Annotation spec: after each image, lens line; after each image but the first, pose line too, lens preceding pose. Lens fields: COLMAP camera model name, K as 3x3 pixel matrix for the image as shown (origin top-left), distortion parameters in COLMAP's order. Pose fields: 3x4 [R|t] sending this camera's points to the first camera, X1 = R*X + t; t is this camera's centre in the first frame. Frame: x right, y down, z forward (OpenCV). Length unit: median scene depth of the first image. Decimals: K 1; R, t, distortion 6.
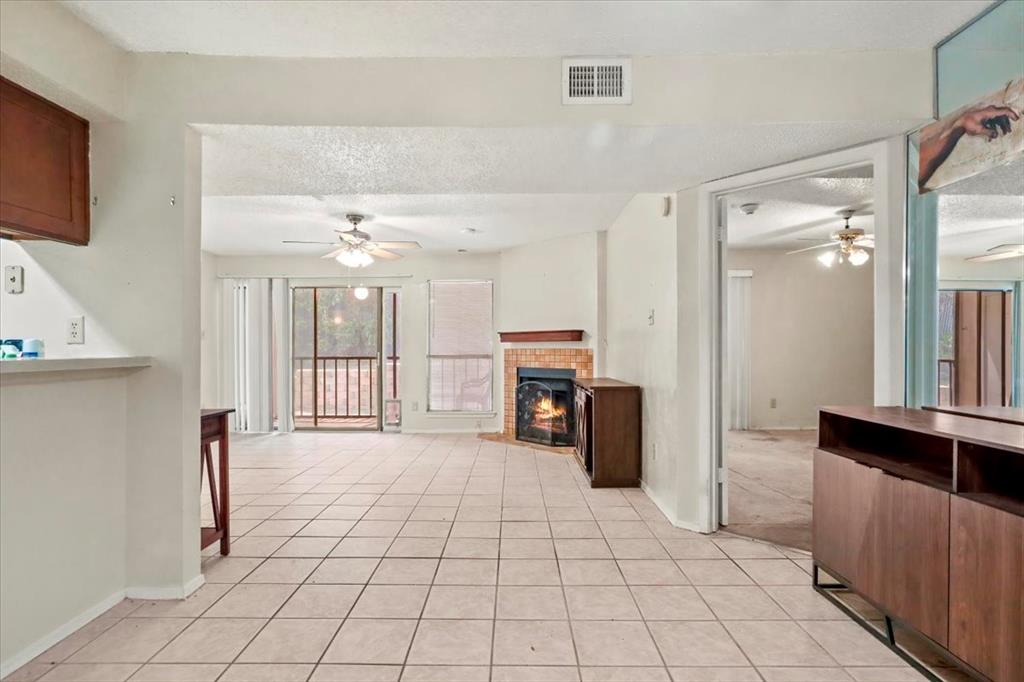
lens RADIAL K [[520.9, 0, 512.0], [0, 520.9, 341.0], [0, 0, 1]] dist [0.001875, 0.000600]
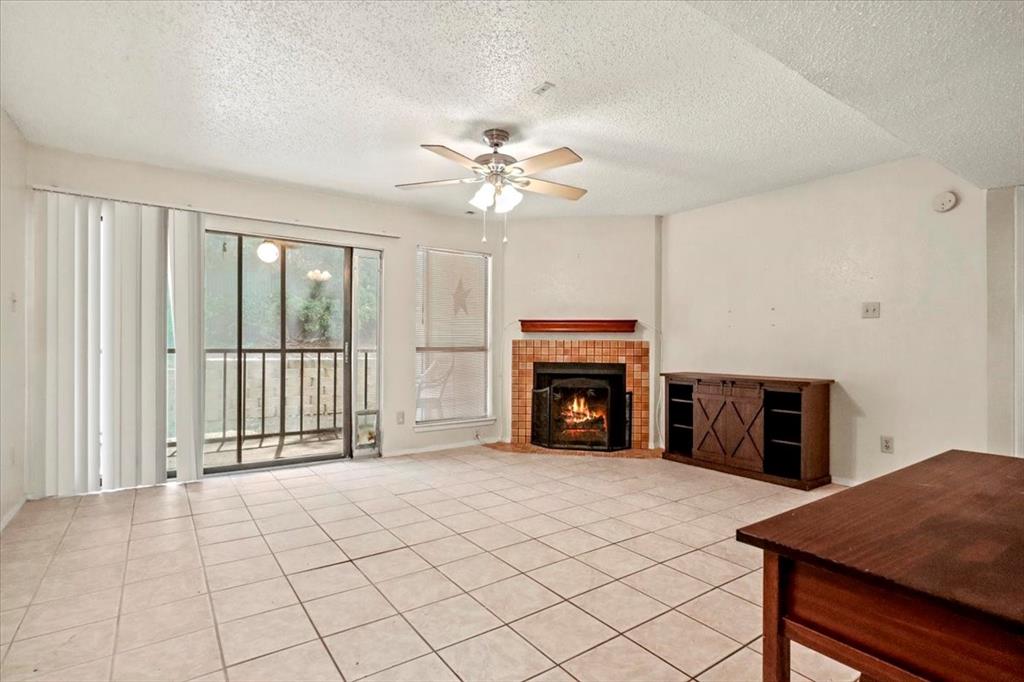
lens RADIAL K [[508.4, 0, 512.0], [0, 508.4, 341.0], [0, 0, 1]] dist [-0.013035, 0.009158]
pose [[0.815406, 0.012693, 0.578751, -0.482854], [-0.019212, 0.999802, 0.005141, 0.012788], [-0.578571, -0.015311, 0.815488, 0.350243]]
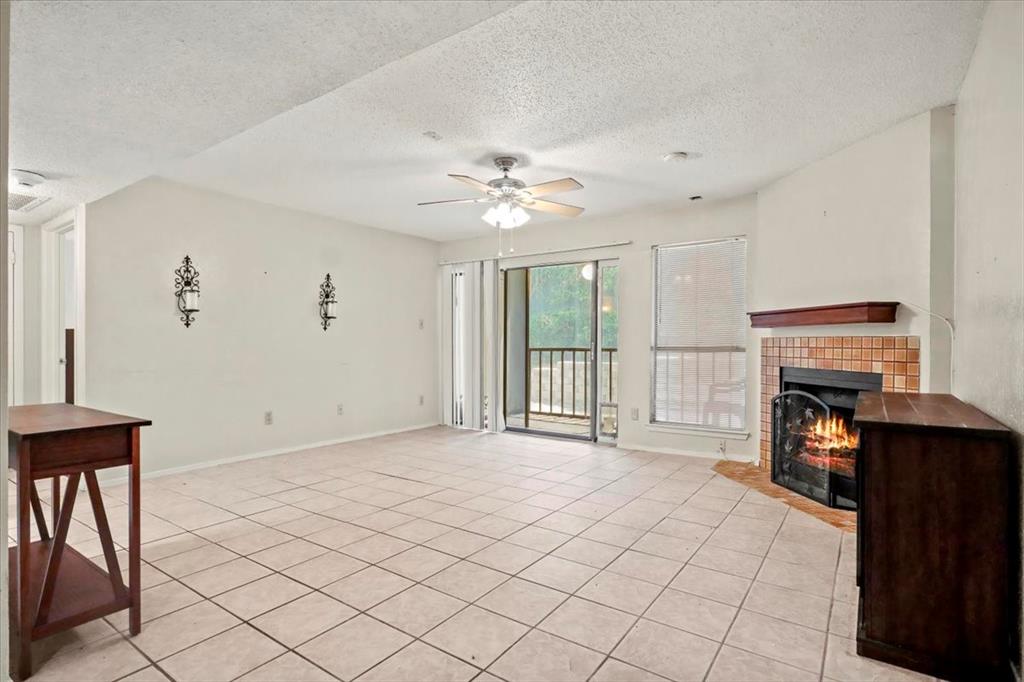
lens RADIAL K [[512.3, 0, 519.3], [0, 512.3, 344.8], [0, 0, 1]] dist [-0.008440, 0.001290]
pose [[0.829362, 0.004539, -0.558694, 0.092824], [0.008144, 0.999763, 0.020211, 0.008289], [0.558653, -0.021312, 0.829128, 0.299646]]
